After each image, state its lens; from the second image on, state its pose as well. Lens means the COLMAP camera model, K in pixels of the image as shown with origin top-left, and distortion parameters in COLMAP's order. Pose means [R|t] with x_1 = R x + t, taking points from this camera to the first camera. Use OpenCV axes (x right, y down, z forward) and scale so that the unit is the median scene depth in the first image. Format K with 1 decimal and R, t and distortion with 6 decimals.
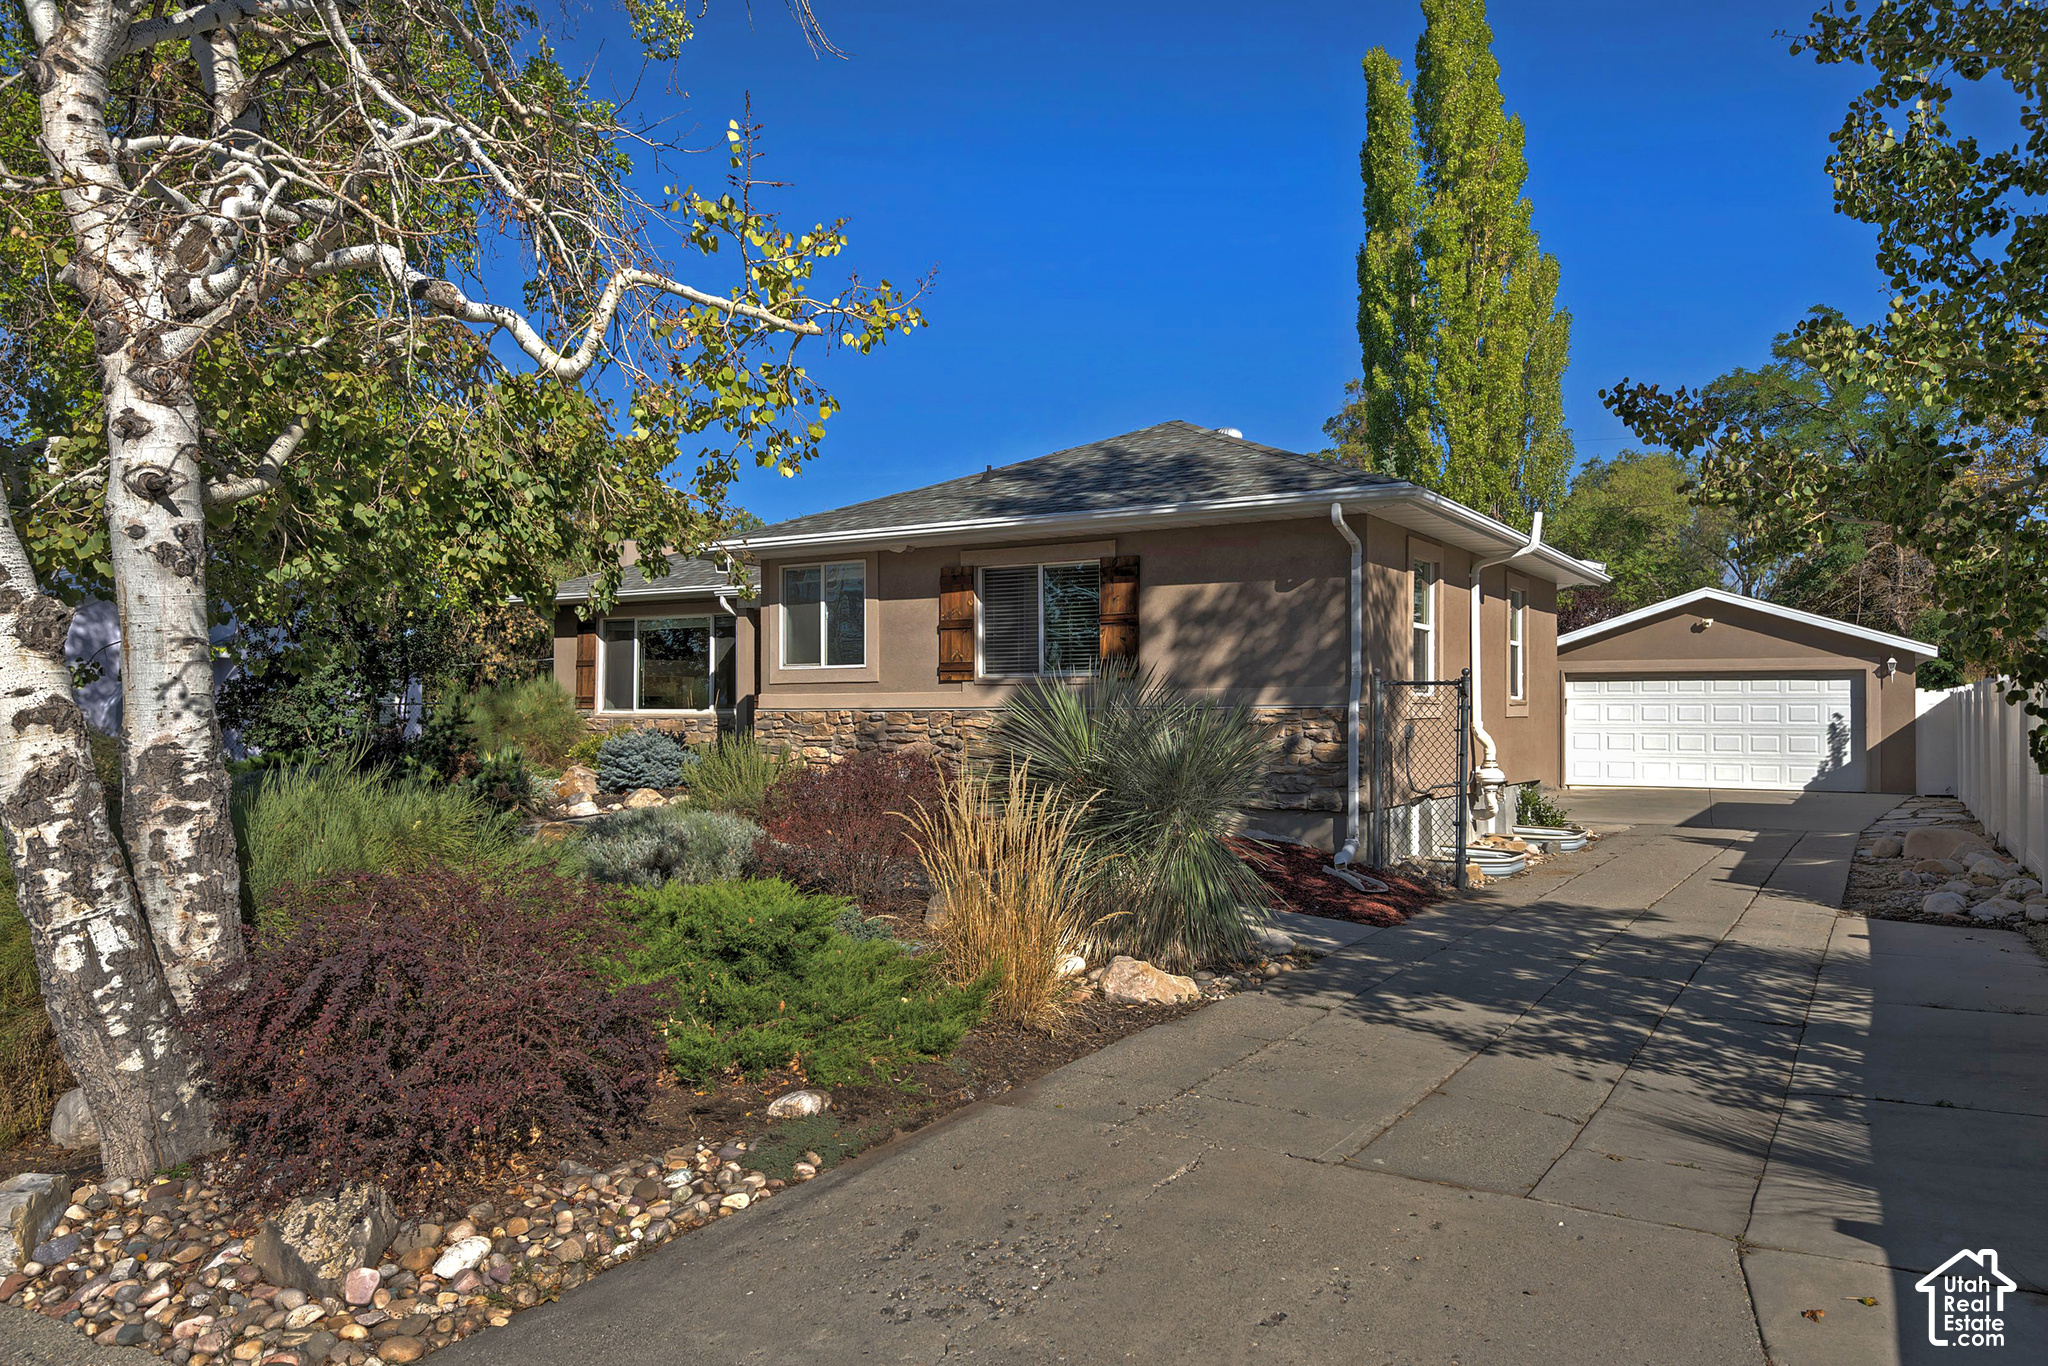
lens RADIAL K [[1420.2, 0, 1025.0], [0, 1420.2, 691.9], [0, 0, 1]] dist [-0.004218, -0.001774]
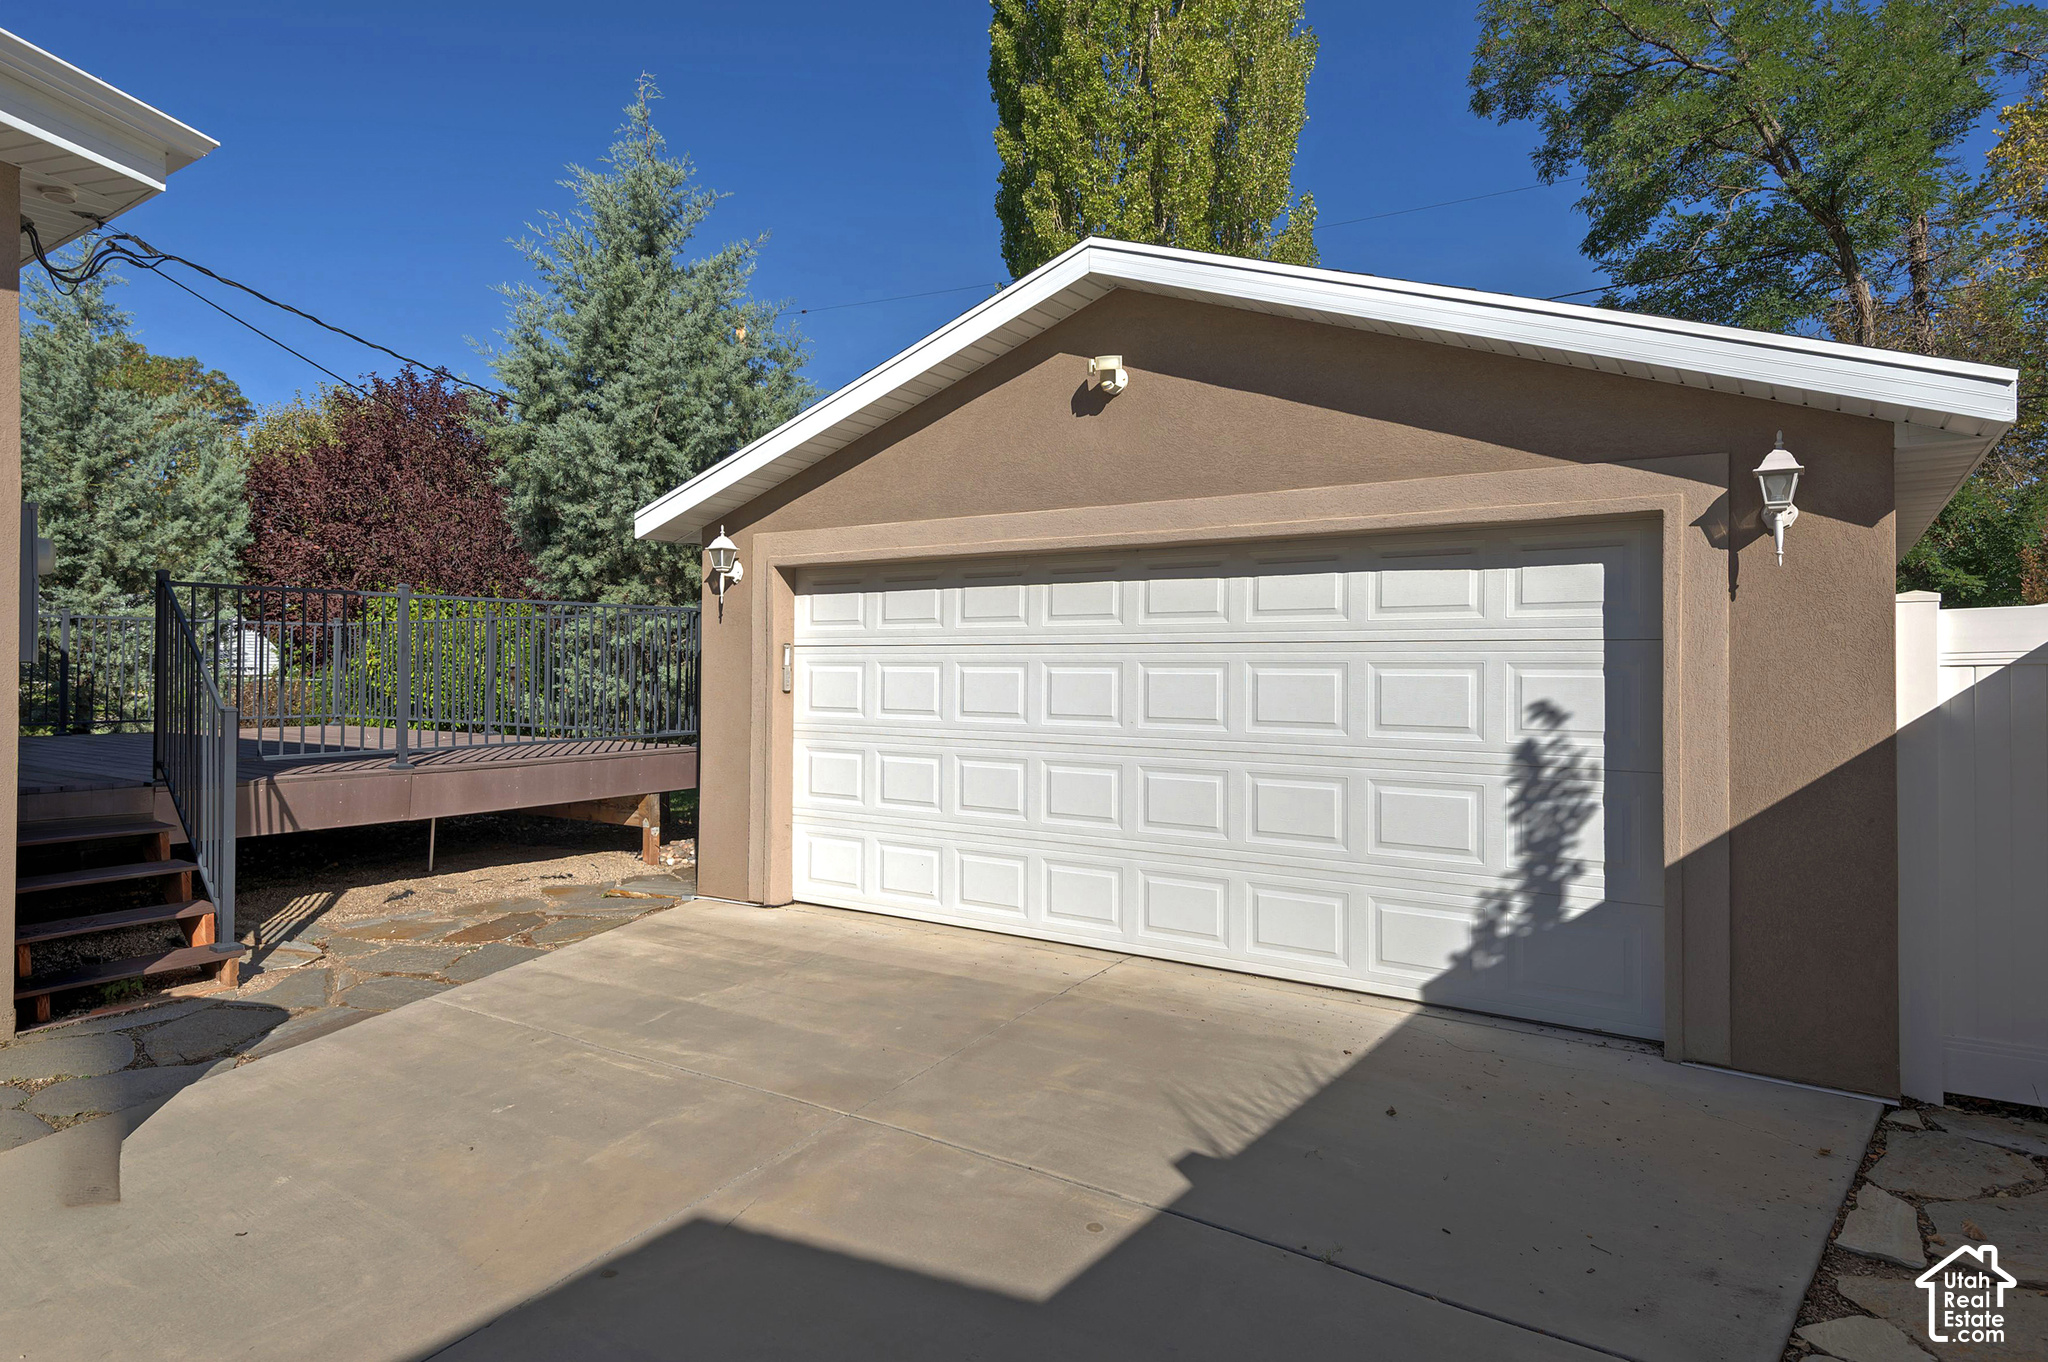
lens RADIAL K [[1151.8, 0, 1024.0], [0, 1151.8, 665.3], [0, 0, 1]] dist [0.022593, -0.004716]
pose [[0.996448, 0.002255, -0.084182, 0.500165], [-0.000945, 0.999878, 0.015602, 0.005904], [0.084207, -0.015467, 0.996328, 0.794941]]
